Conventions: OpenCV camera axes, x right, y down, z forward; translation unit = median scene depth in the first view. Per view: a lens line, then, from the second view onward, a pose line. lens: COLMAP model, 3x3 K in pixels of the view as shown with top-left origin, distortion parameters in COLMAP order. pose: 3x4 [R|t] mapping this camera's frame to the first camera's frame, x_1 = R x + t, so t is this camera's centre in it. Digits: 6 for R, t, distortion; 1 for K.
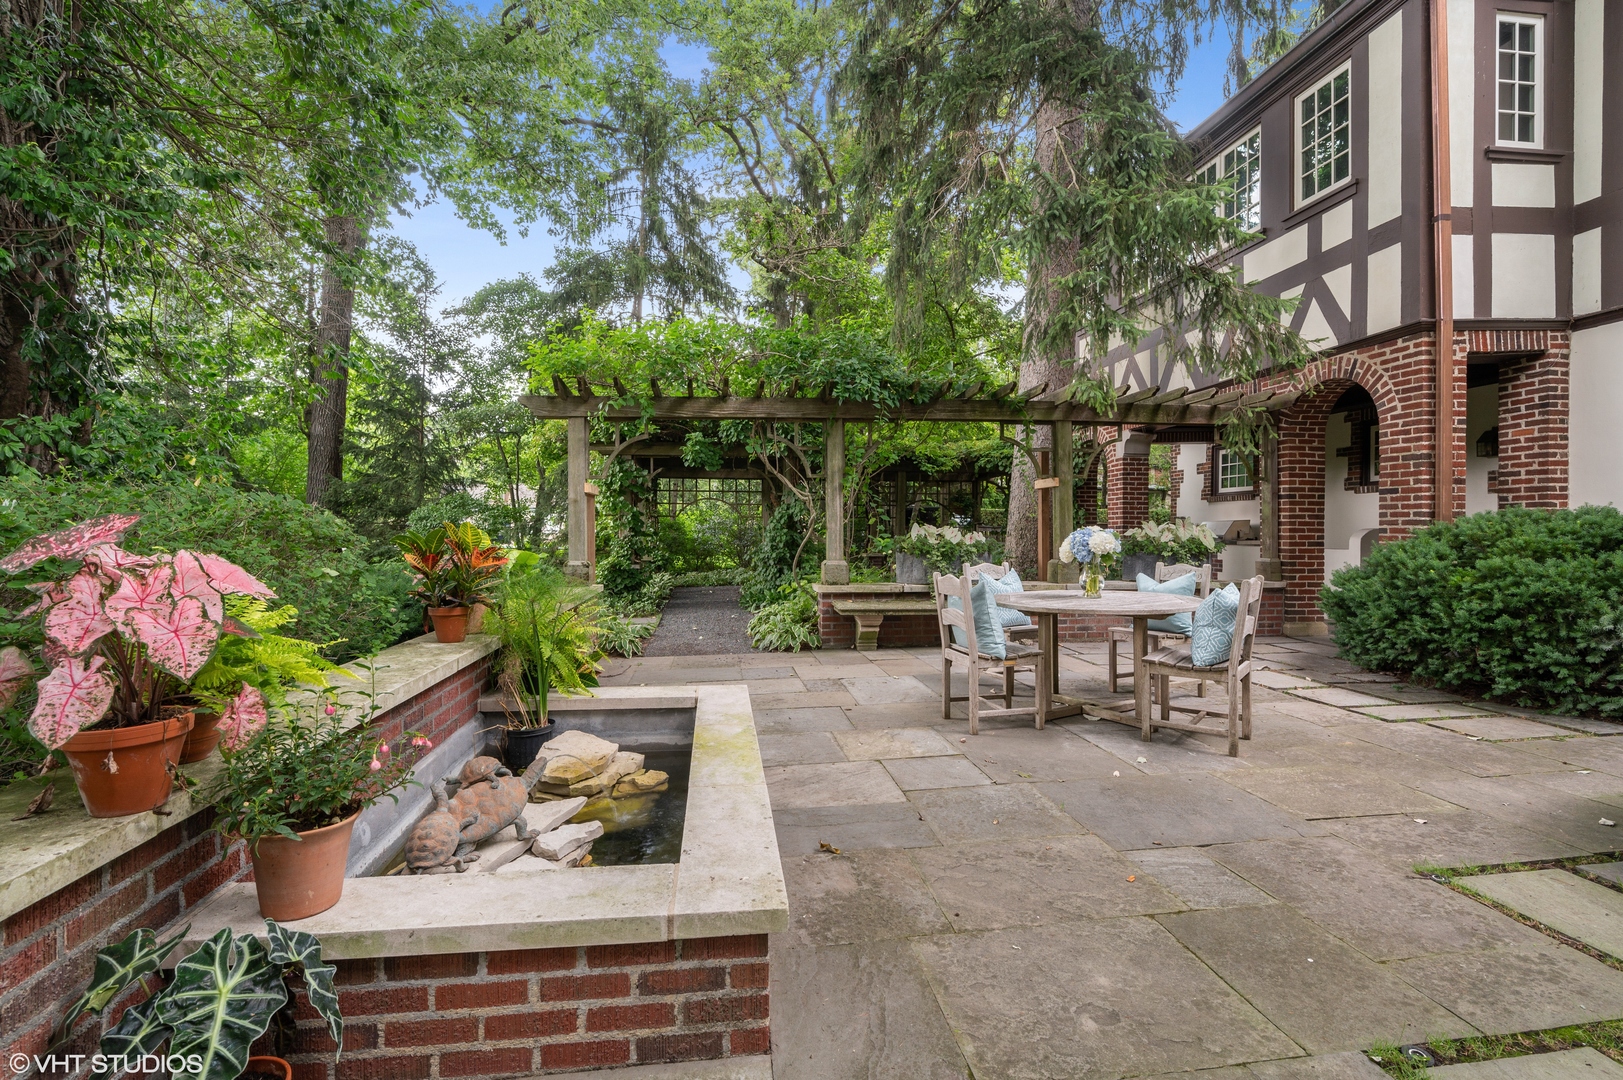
lens RADIAL K [[729.5, 0, 811.5], [0, 729.5, 540.0], [0, 0, 1]] dist [-0.024424, 0.006971]
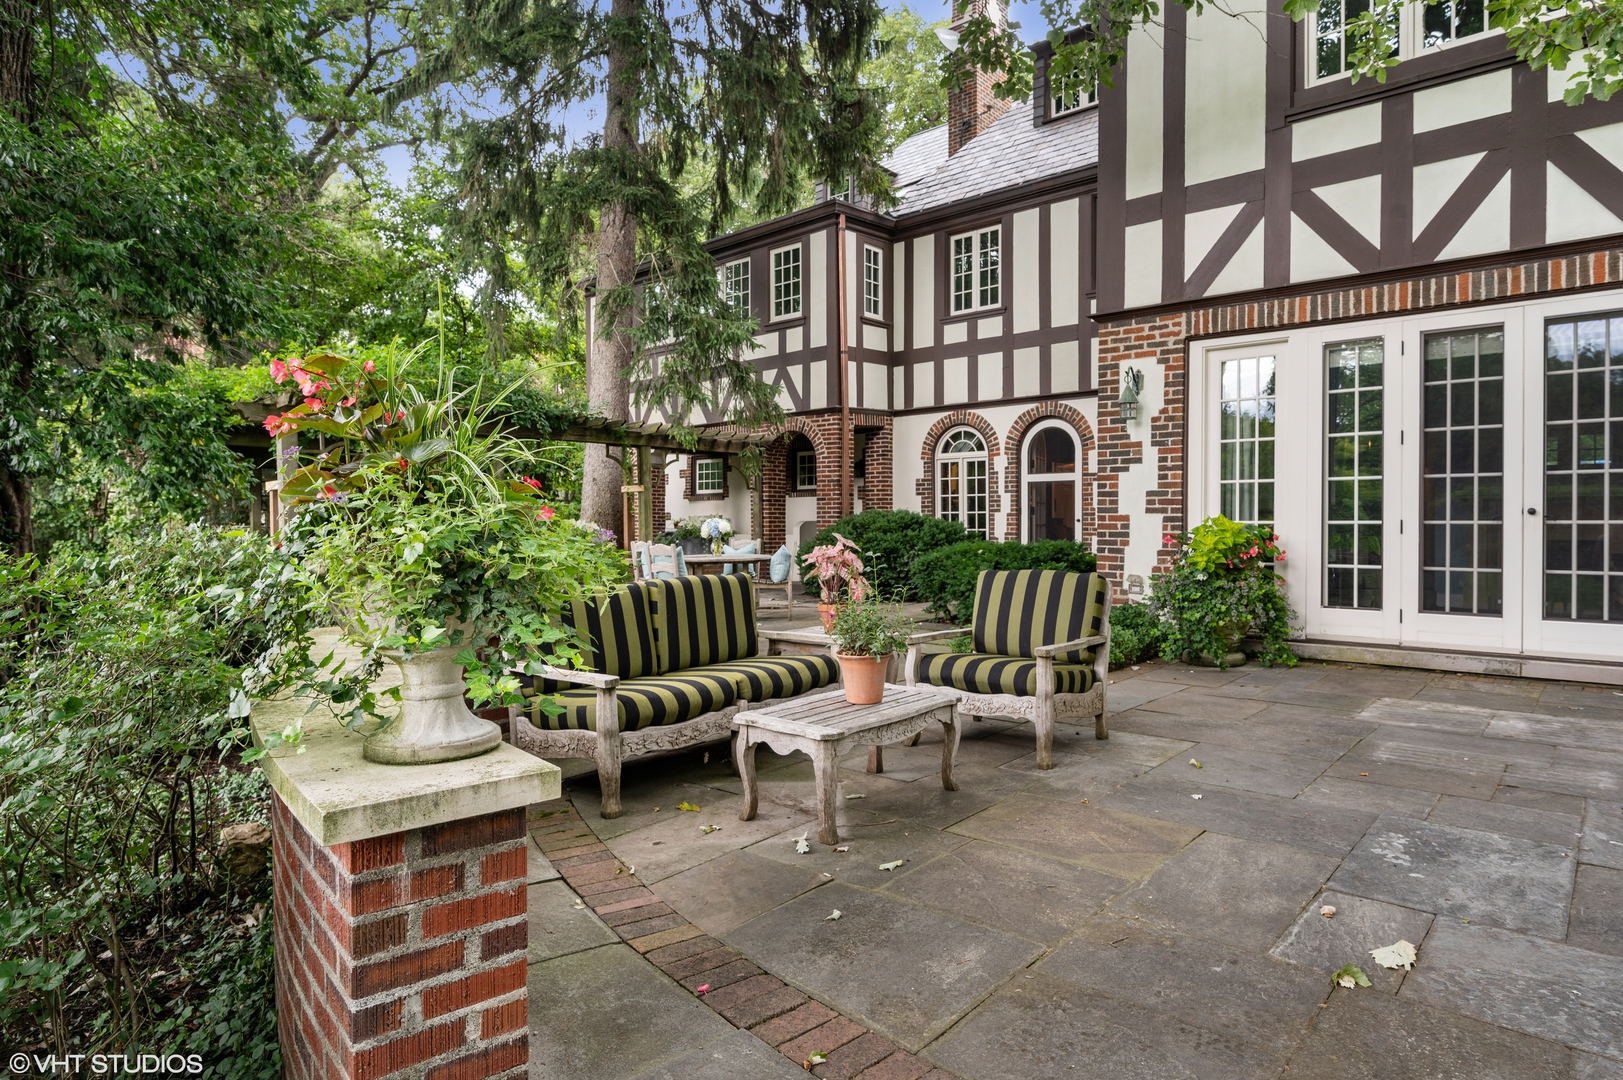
lens RADIAL K [[907.0, 0, 811.5], [0, 907.0, 540.0], [0, 0, 1]] dist [-0.001384, -0.000296]
pose [[0.749006, -0.012323, 0.662449, -0.704126], [0.012210, 0.999914, 0.004795, 0.021683], [-0.662451, 0.004497, 0.749092, -0.661817]]
